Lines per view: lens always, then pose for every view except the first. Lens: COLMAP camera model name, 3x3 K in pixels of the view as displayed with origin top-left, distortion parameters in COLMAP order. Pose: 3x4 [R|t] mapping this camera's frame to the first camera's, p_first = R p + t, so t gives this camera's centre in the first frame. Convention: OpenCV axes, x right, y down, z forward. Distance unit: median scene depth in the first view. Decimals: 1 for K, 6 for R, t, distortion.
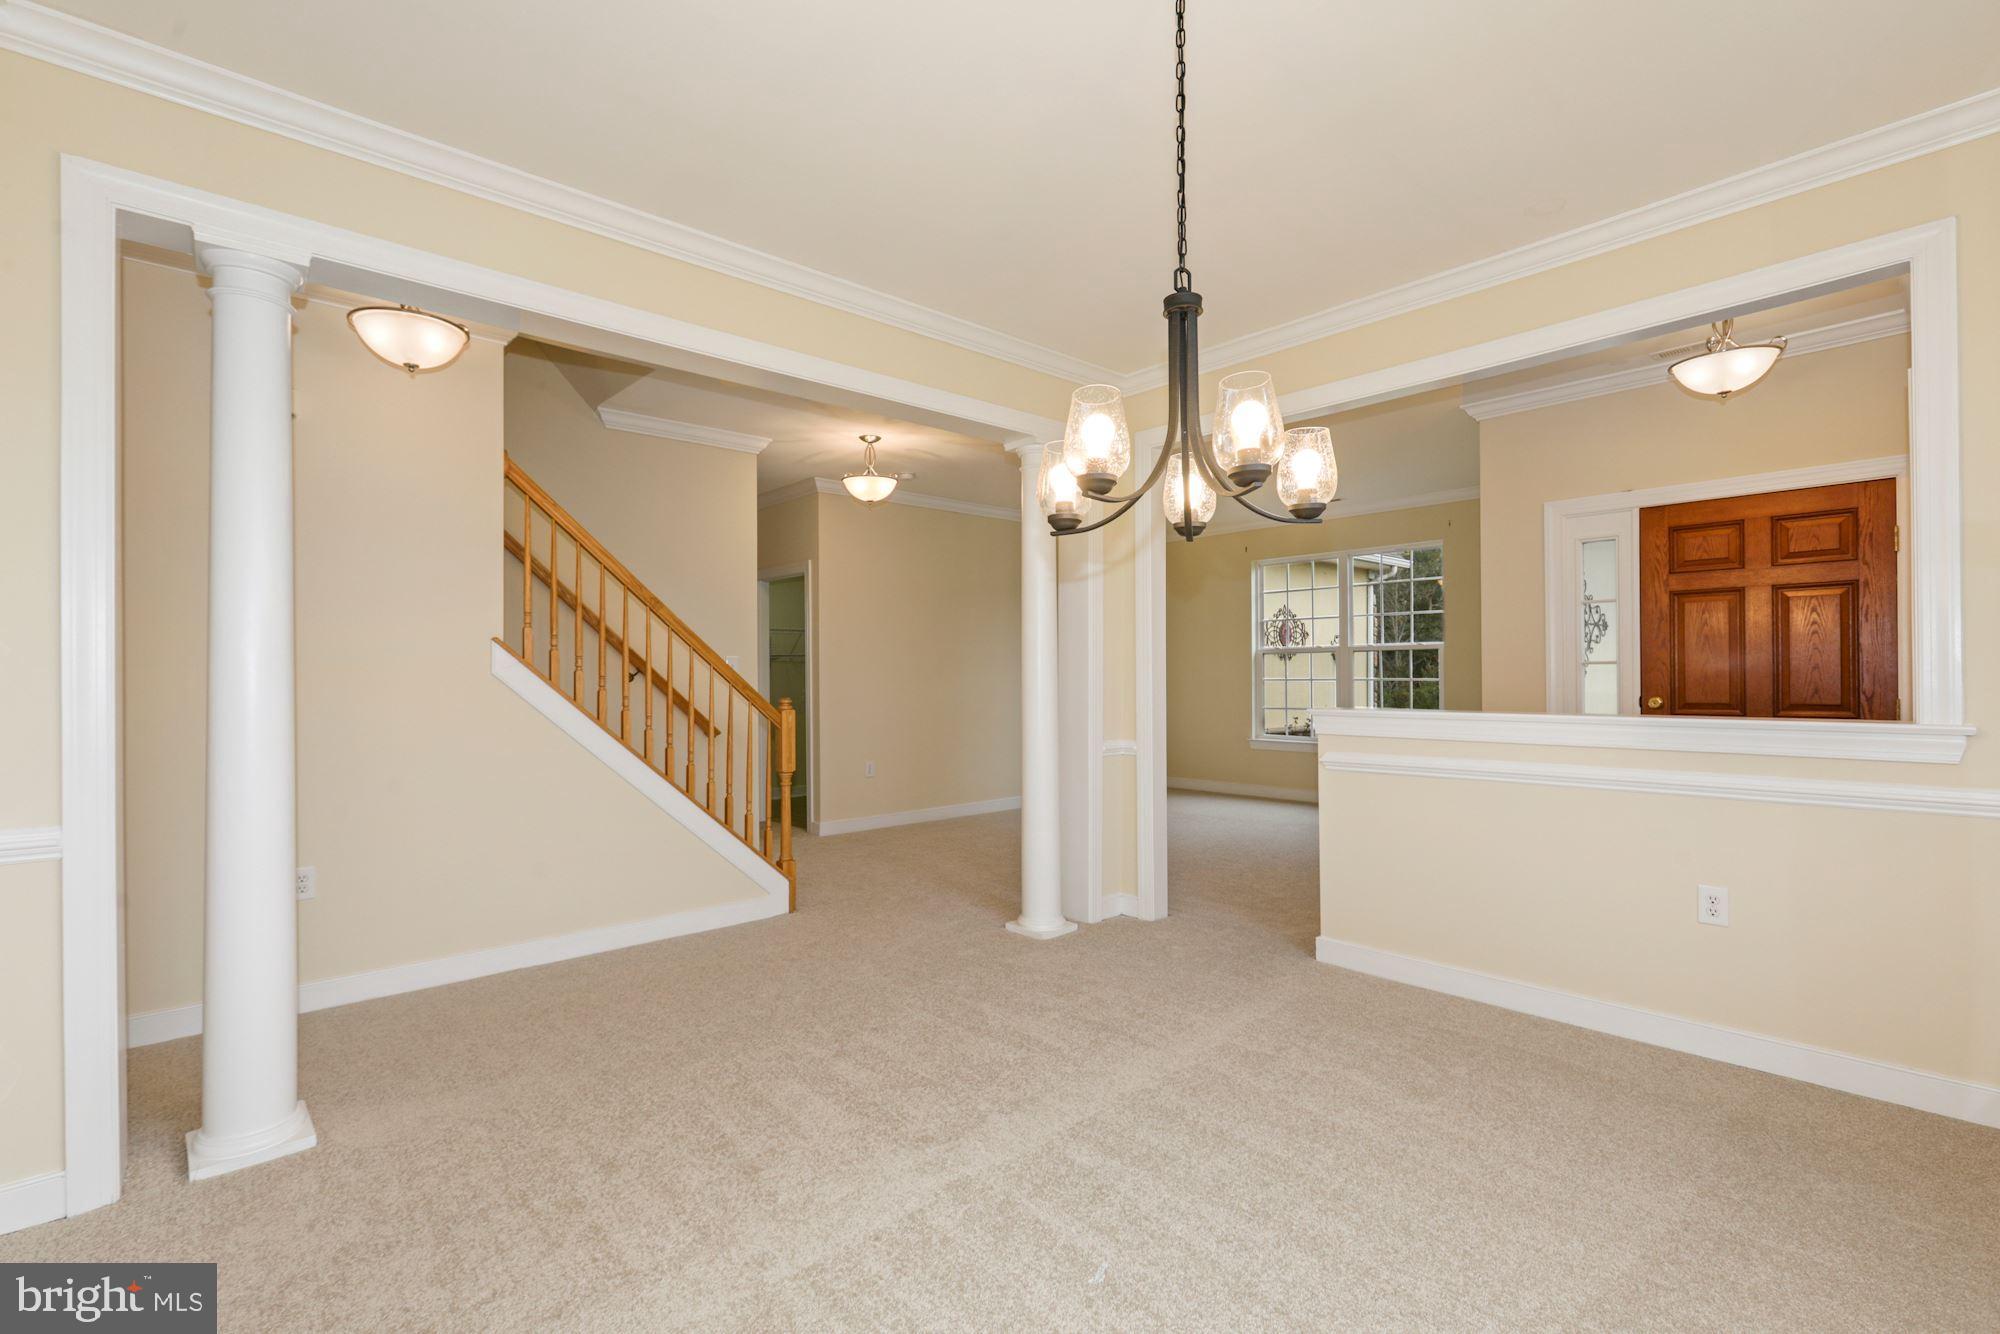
lens RADIAL K [[891.6, 0, 997.7], [0, 891.6, 666.5], [0, 0, 1]] dist [0.000980, 0.000192]
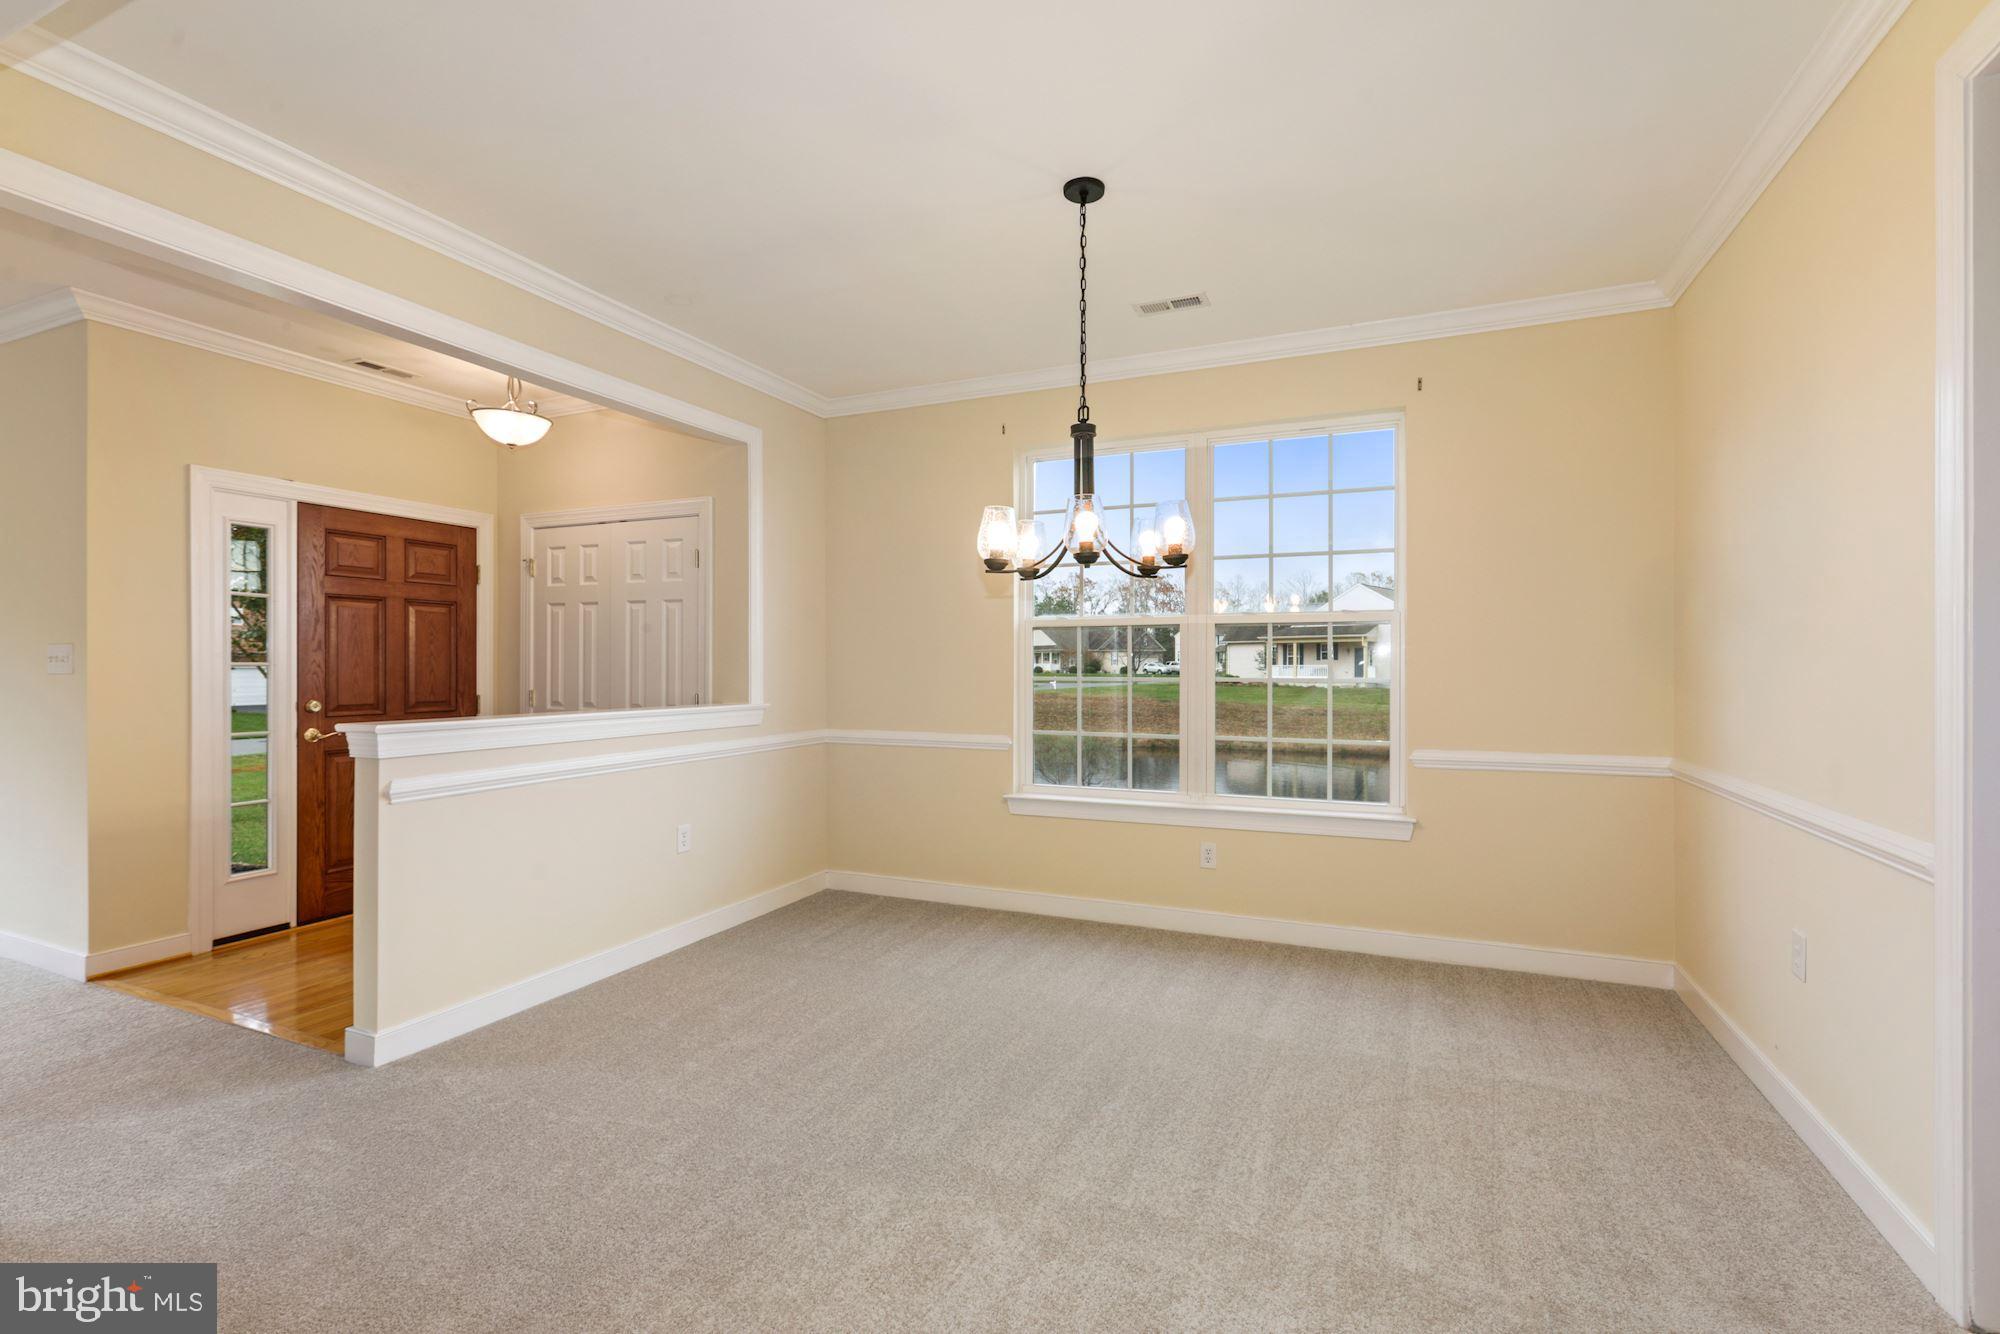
lens RADIAL K [[891.6, 0, 997.7], [0, 891.6, 666.5], [0, 0, 1]] dist [0.000980, 0.000192]
pose [[-0.404913, 0.004848, 0.914342, -0.472036], [-0.005012, 0.999959, -0.007522, 0.000768], [-0.914341, -0.007629, -0.404872, 0.745662]]
